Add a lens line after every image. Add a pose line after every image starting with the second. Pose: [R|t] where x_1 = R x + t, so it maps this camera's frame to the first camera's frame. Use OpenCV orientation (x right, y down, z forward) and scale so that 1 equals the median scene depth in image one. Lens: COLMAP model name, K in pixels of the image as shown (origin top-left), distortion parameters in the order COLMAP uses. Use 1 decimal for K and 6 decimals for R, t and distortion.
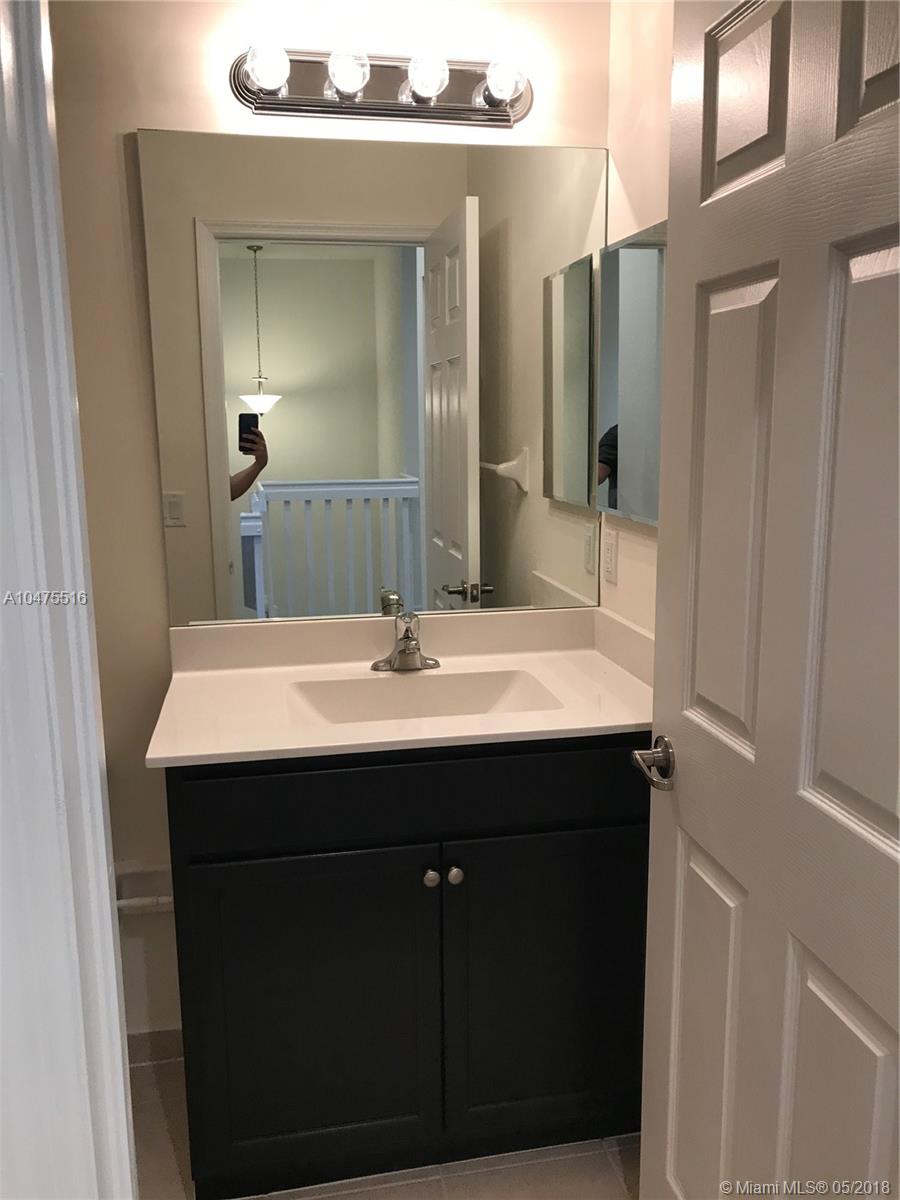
lens RADIAL K [[962.7, 0, 450.0], [0, 962.7, 600.0], [0, 0, 1]] dist [0.000521, -0.005694]
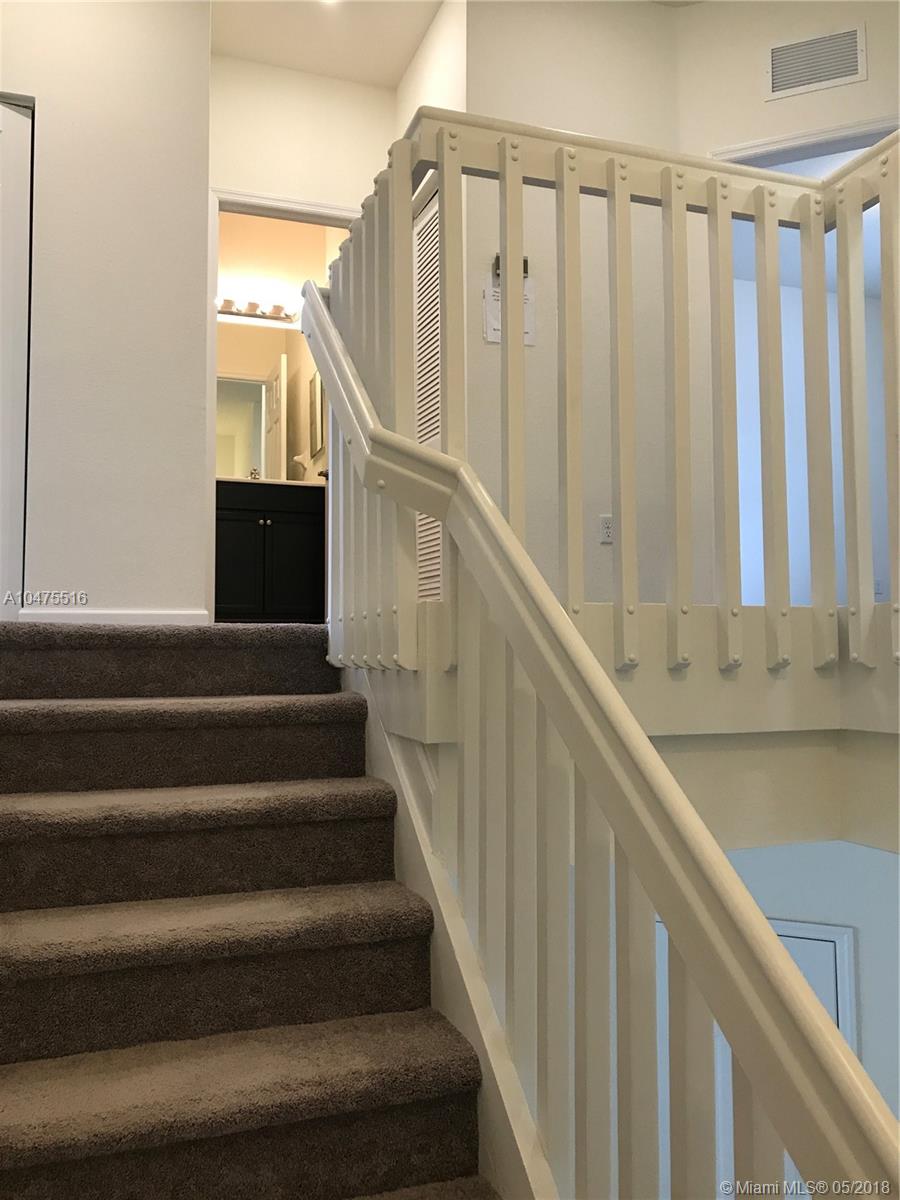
lens RADIAL K [[1005.7, 0, 451.6], [0, 1005.7, 594.7], [0, 0, 1]] dist [0.040043, -0.036360]
pose [[0.988287, 0.015427, 0.151825, 0.062684], [0.023216, 0.968100, -0.249486, 0.841586], [-0.150830, 0.250088, 0.956403, -1.411927]]
